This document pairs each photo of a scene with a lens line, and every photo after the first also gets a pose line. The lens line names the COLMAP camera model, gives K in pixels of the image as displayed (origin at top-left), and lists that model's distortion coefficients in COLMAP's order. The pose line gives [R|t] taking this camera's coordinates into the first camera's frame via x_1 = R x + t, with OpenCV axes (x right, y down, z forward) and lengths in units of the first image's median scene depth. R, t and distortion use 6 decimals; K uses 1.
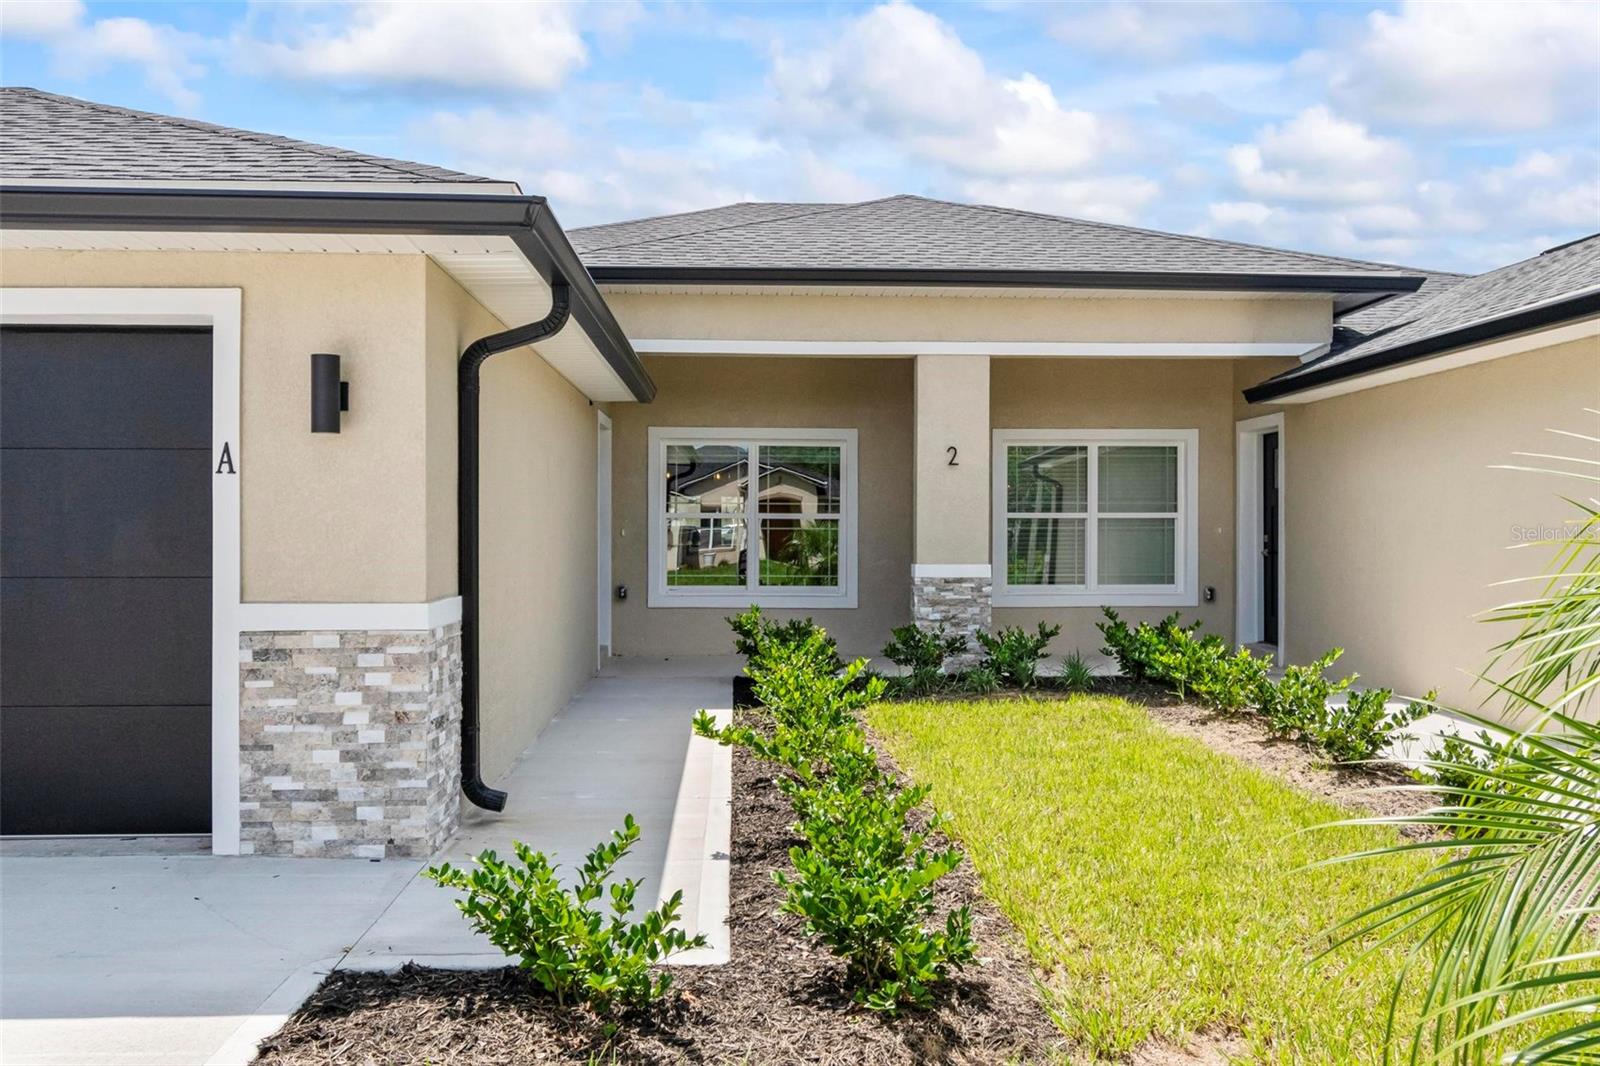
lens RADIAL K [[1325.0, 0, 790.4], [0, 1325.0, 524.2], [0, 0, 1]] dist [0.001351, 0.003851]
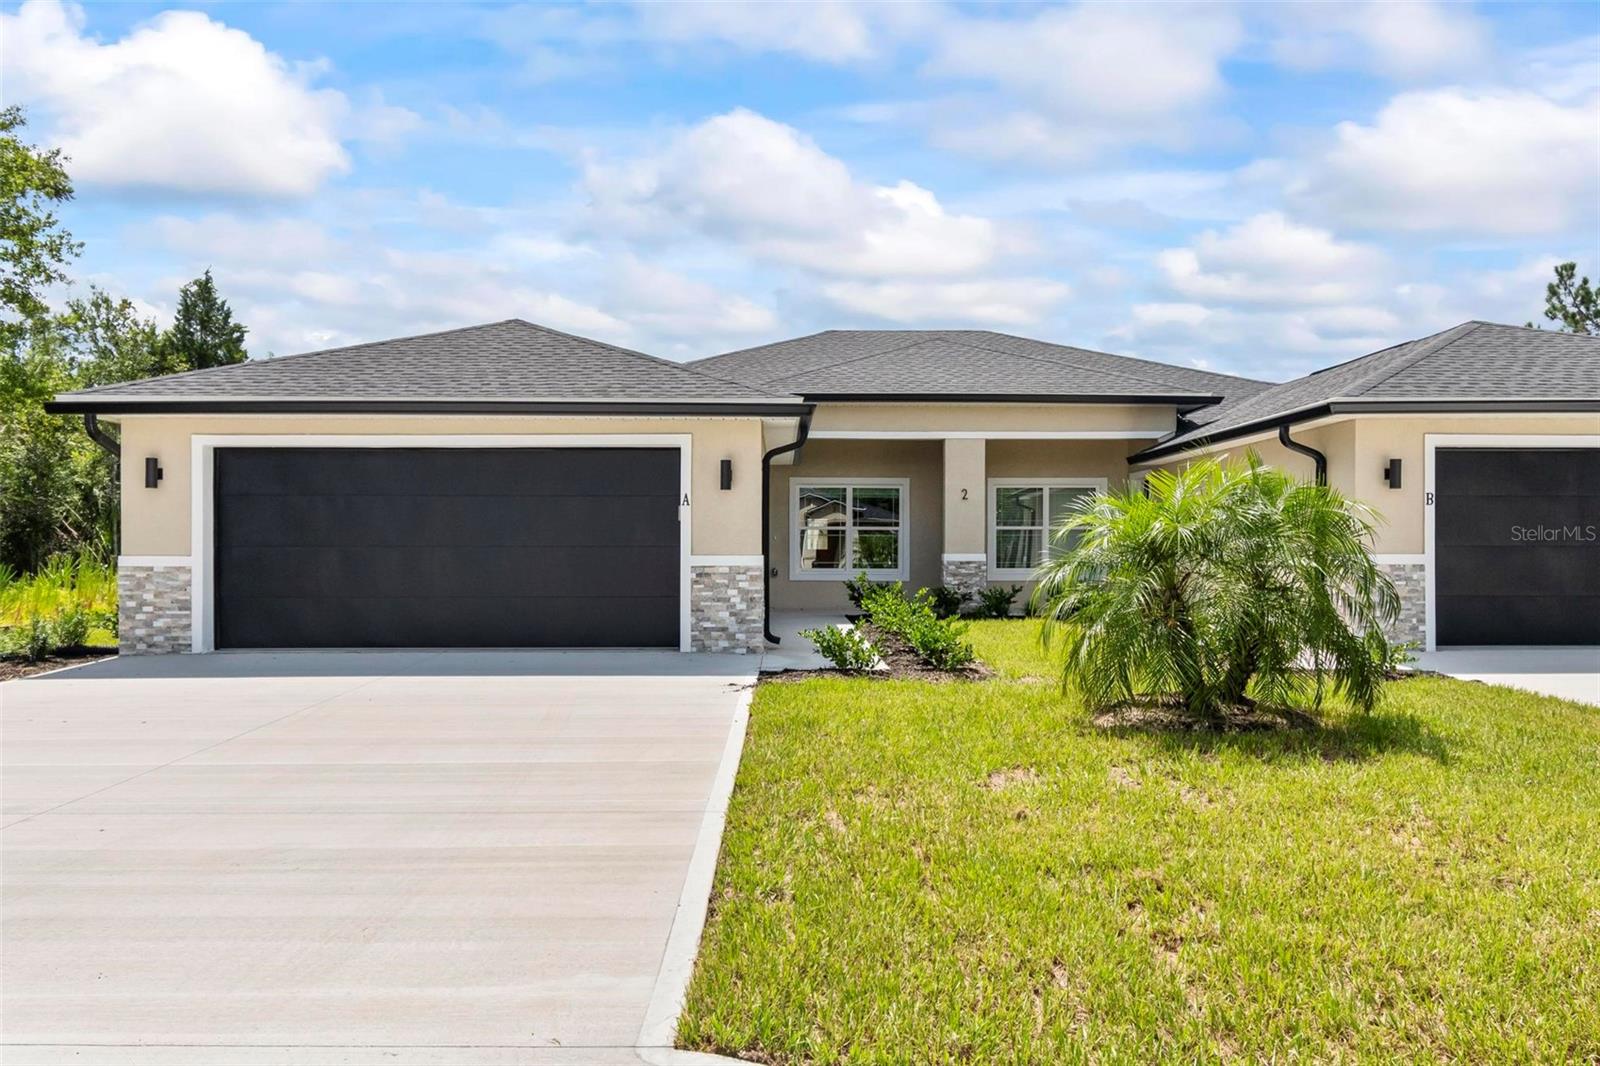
lens RADIAL K [[1133.7, 0, 799.6], [0, 1133.7, 540.3], [0, 0, 1]] dist [0.013888, 0.004025]
pose [[0.999790, -0.000541, -0.020465, -0.076223], [0.000445, 0.999989, -0.004737, 0.019885], [0.020468, 0.004727, 0.999779, -0.591973]]
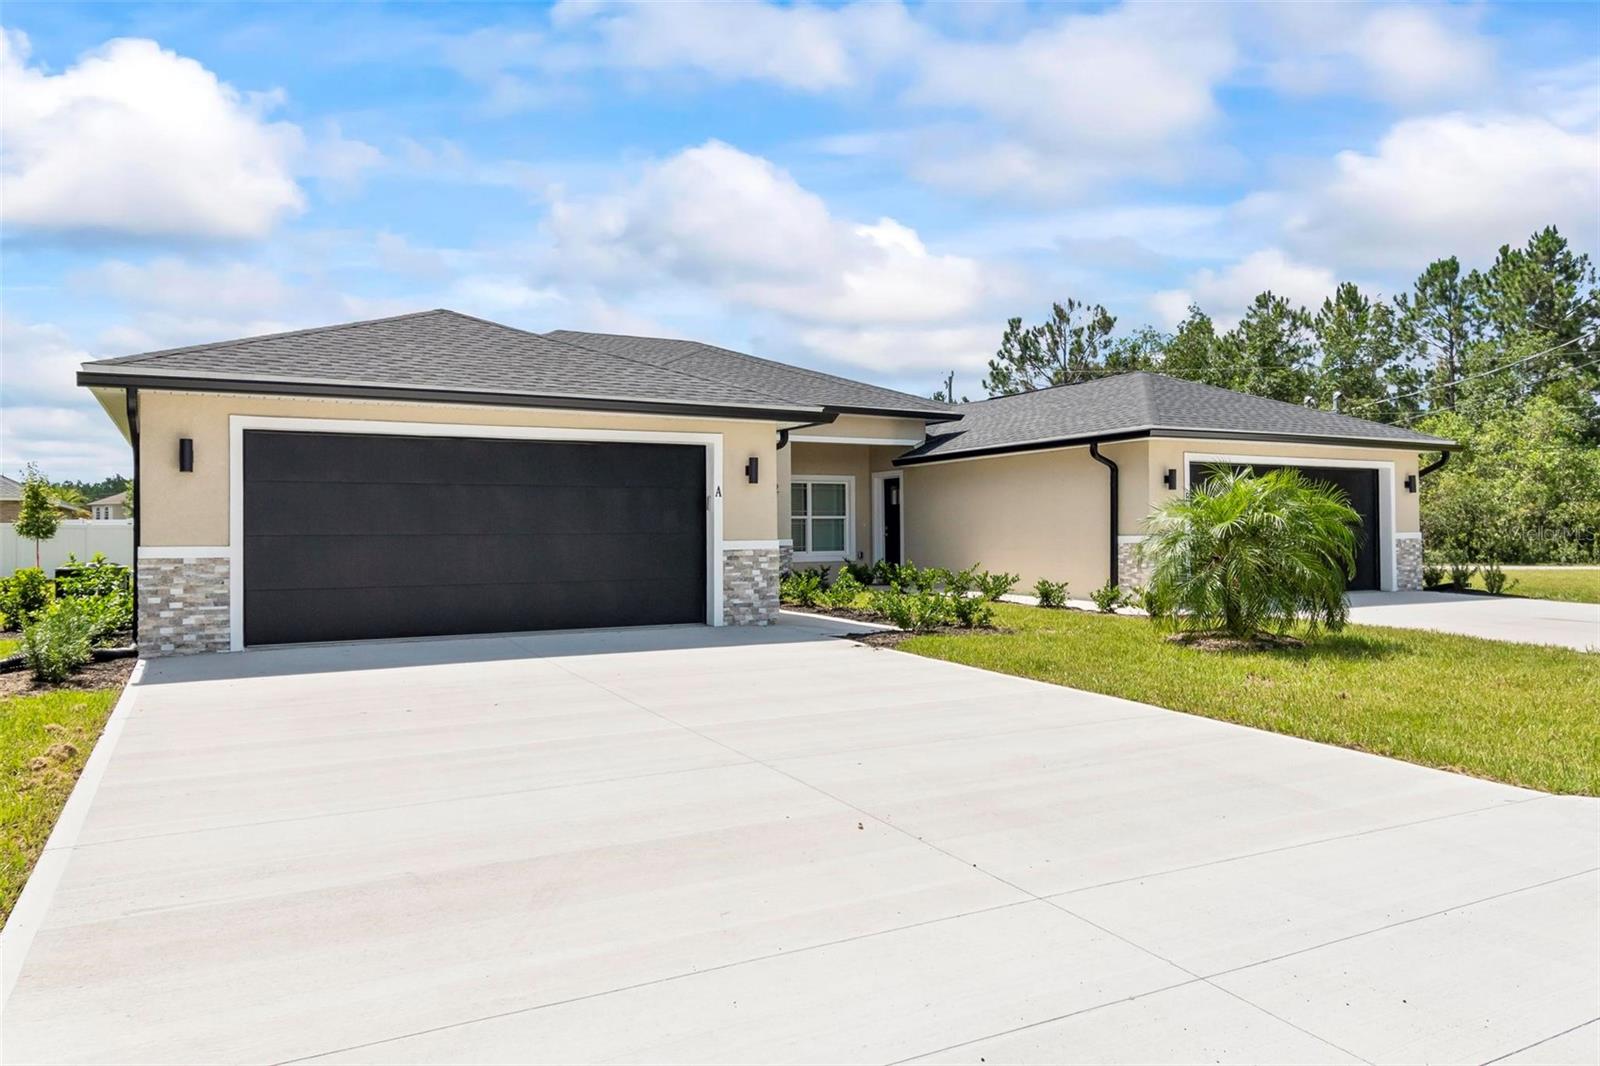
lens RADIAL K [[1092.3, 0, 805.0], [0, 1092.3, 525.6], [0, 0, 1]] dist [0.011247, 0.000961]
pose [[0.892526, -0.003216, 0.450985, -0.655524], [0.006803, 0.999957, -0.006332, 0.020735], [-0.450945, 0.008720, 0.892509, -0.609026]]
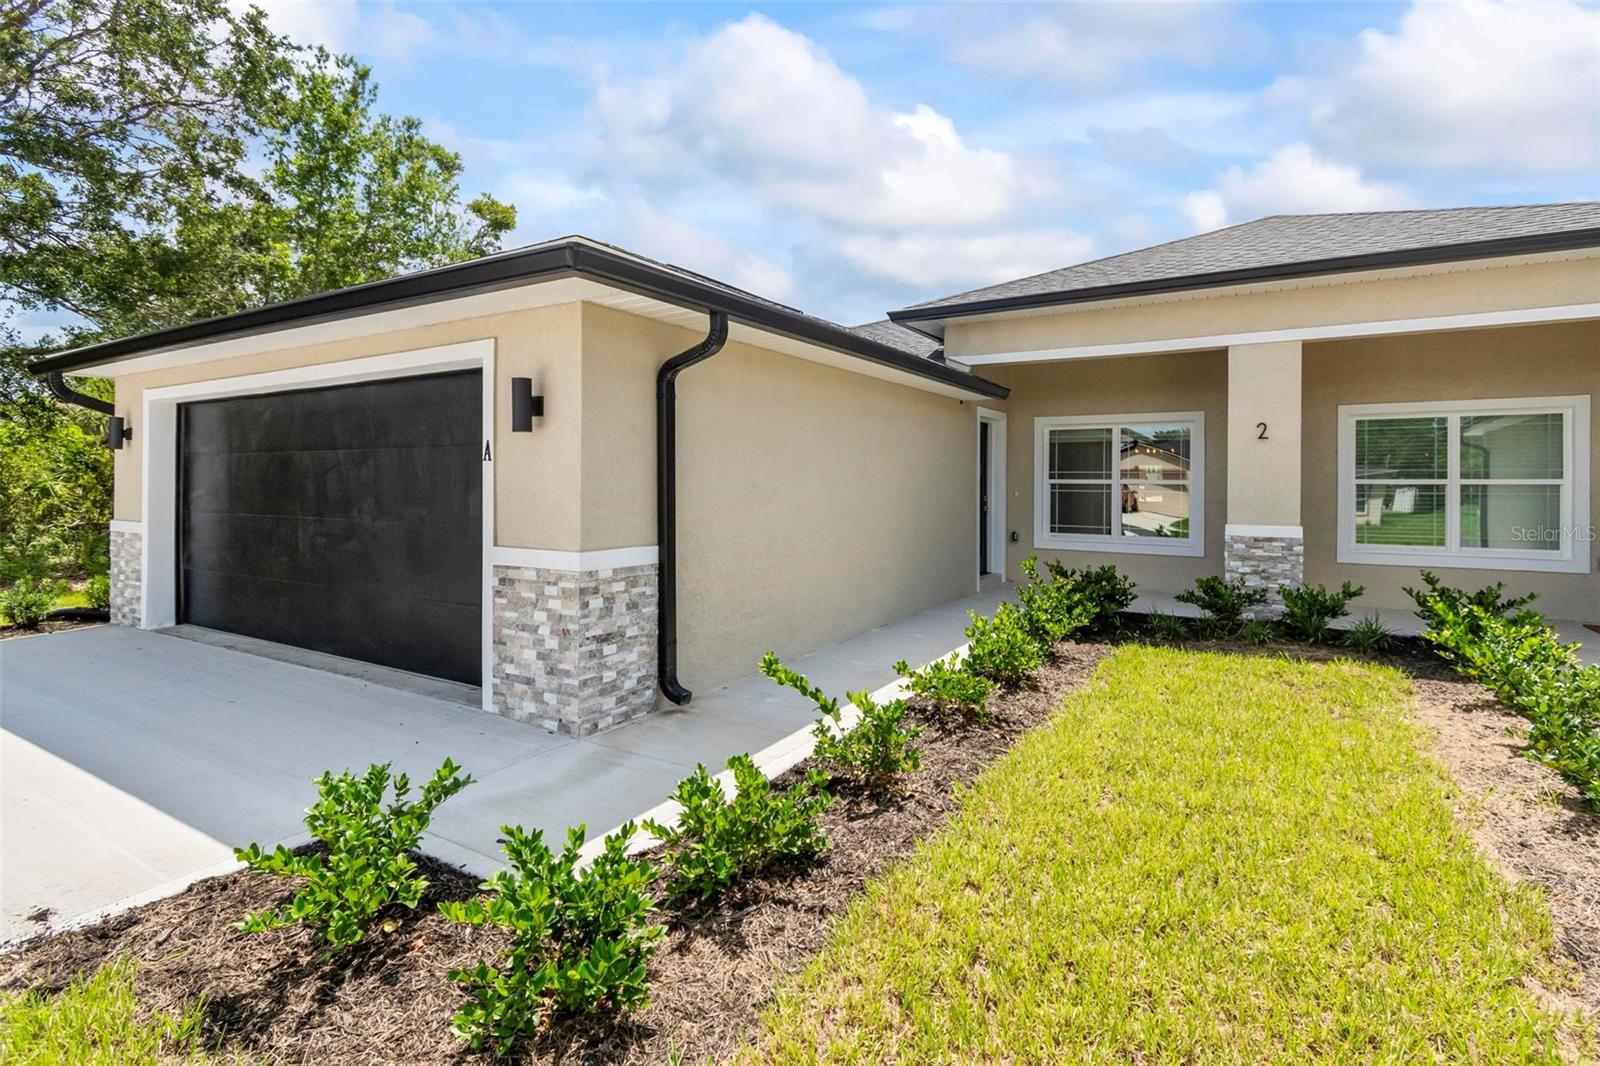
lens RADIAL K [[801.2, 0, 802.8], [0, 801.2, 455.7], [0, 0, 1]] dist [0.001215, -0.000014]
pose [[0.827028, -0.015517, -0.561946, 0.193735], [-0.001834, 0.999539, -0.030299, -0.008525], [0.562157, 0.026088, 0.826619, 0.210799]]
